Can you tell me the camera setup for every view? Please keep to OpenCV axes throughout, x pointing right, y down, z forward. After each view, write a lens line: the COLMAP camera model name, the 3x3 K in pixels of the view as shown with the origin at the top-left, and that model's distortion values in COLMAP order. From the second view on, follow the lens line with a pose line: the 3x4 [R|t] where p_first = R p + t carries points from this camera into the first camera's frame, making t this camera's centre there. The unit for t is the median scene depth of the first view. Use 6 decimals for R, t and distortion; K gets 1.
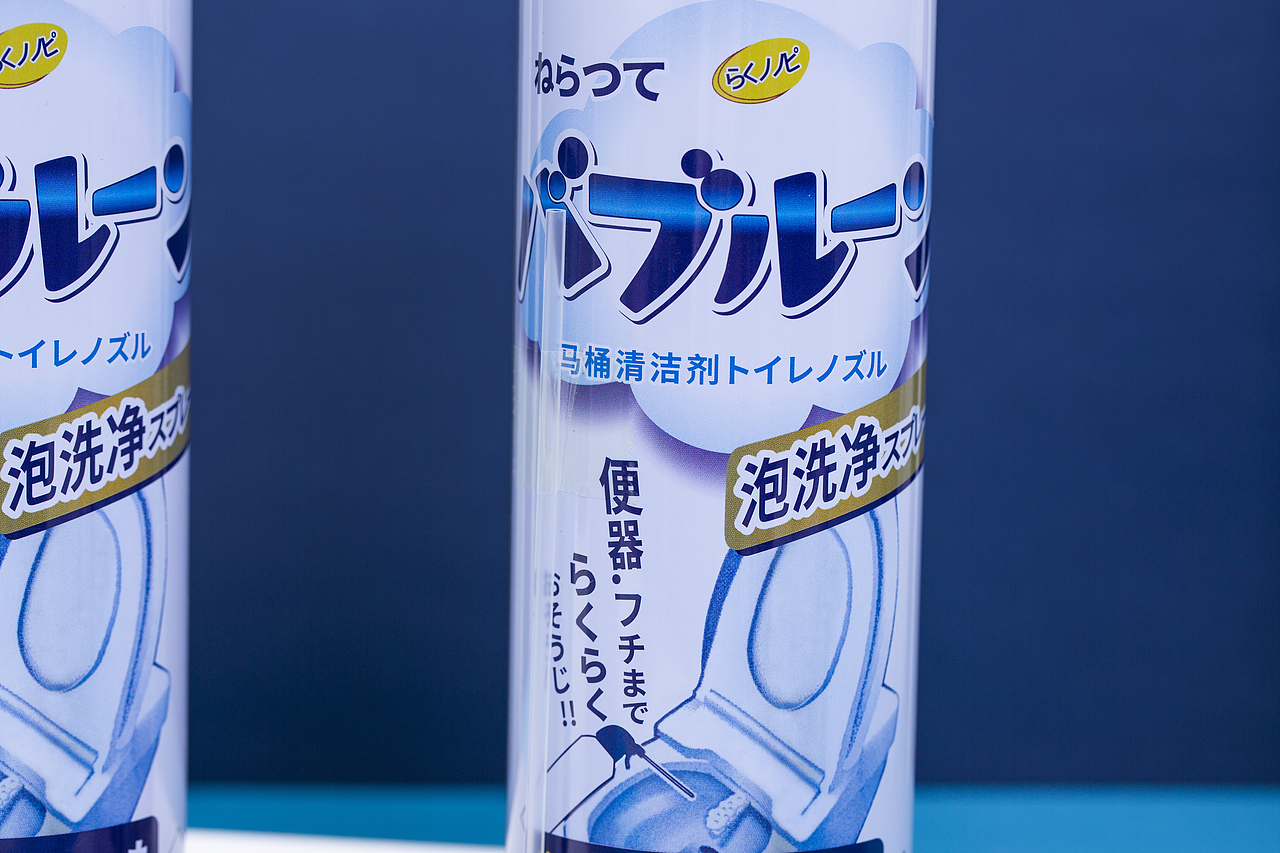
lens RADIAL K [[4125.3, 0, 640.0], [0, 4125.3, 426.5], [0, 0, 1]] dist [0.001186, 0.129189]
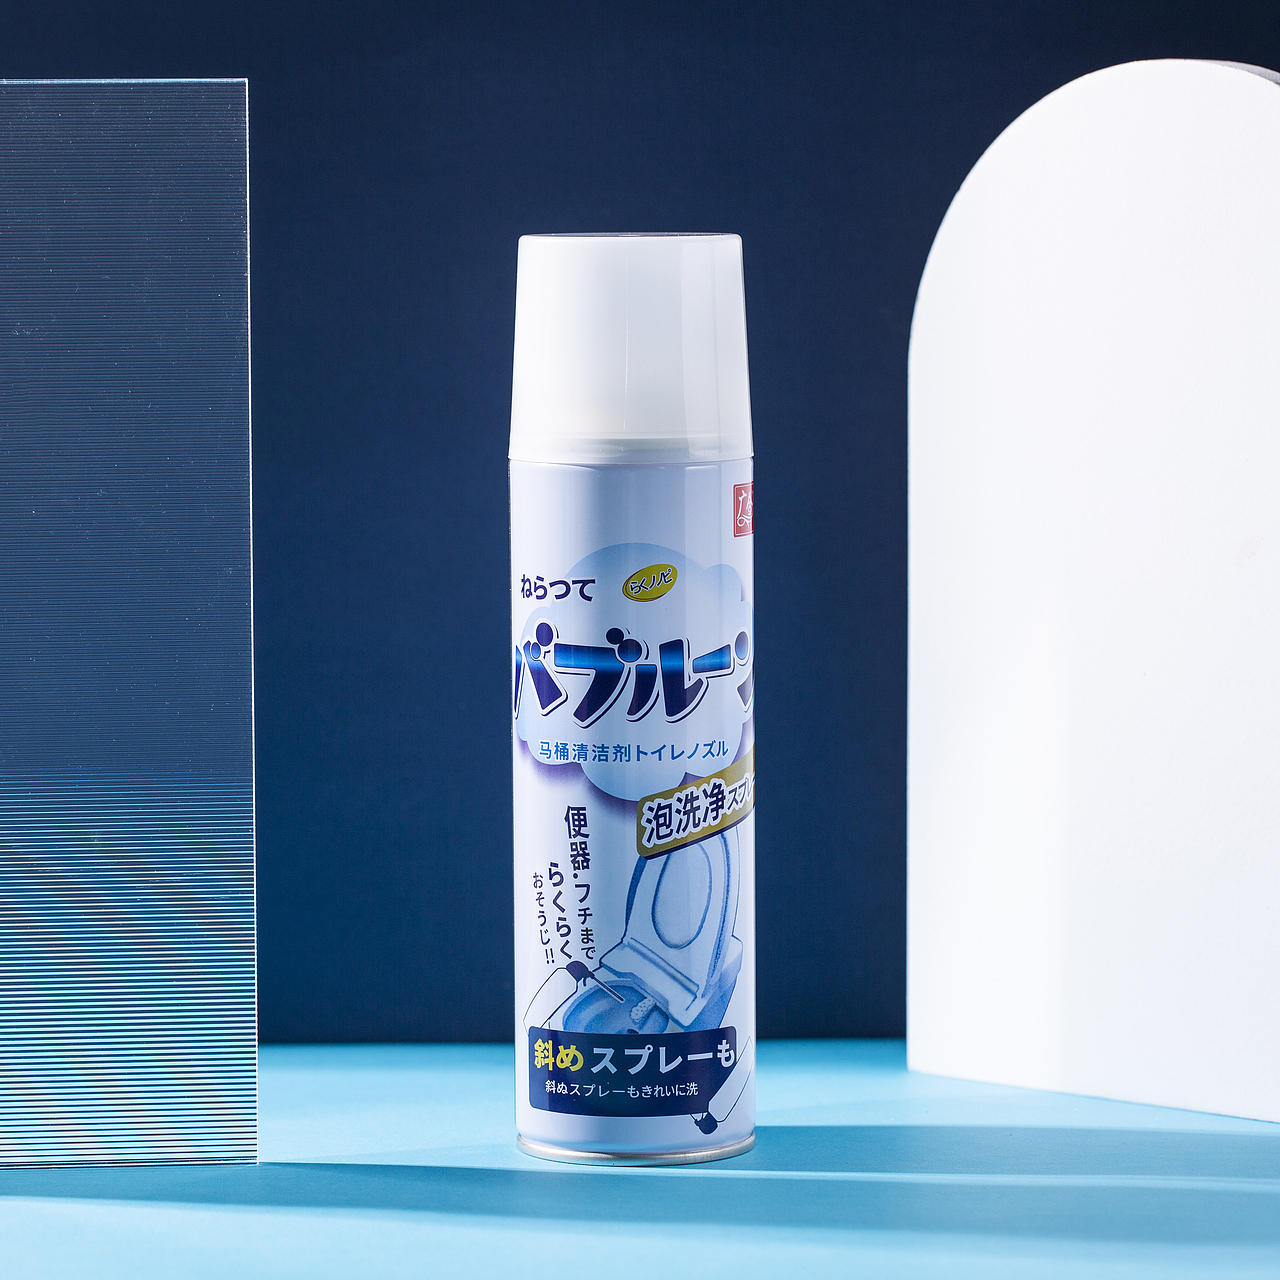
lens RADIAL K [[5588.8, 0, 640.0], [0, 5588.8, 640.0], [0, 0, 1]] dist [-0.023106, 1.144043]
pose [[0.999673, -0.025404, 0.002857, 0.017294], [0.025526, 0.998020, -0.057485, 0.074082], [-0.001391, 0.057539, 0.998342, -1.358886]]
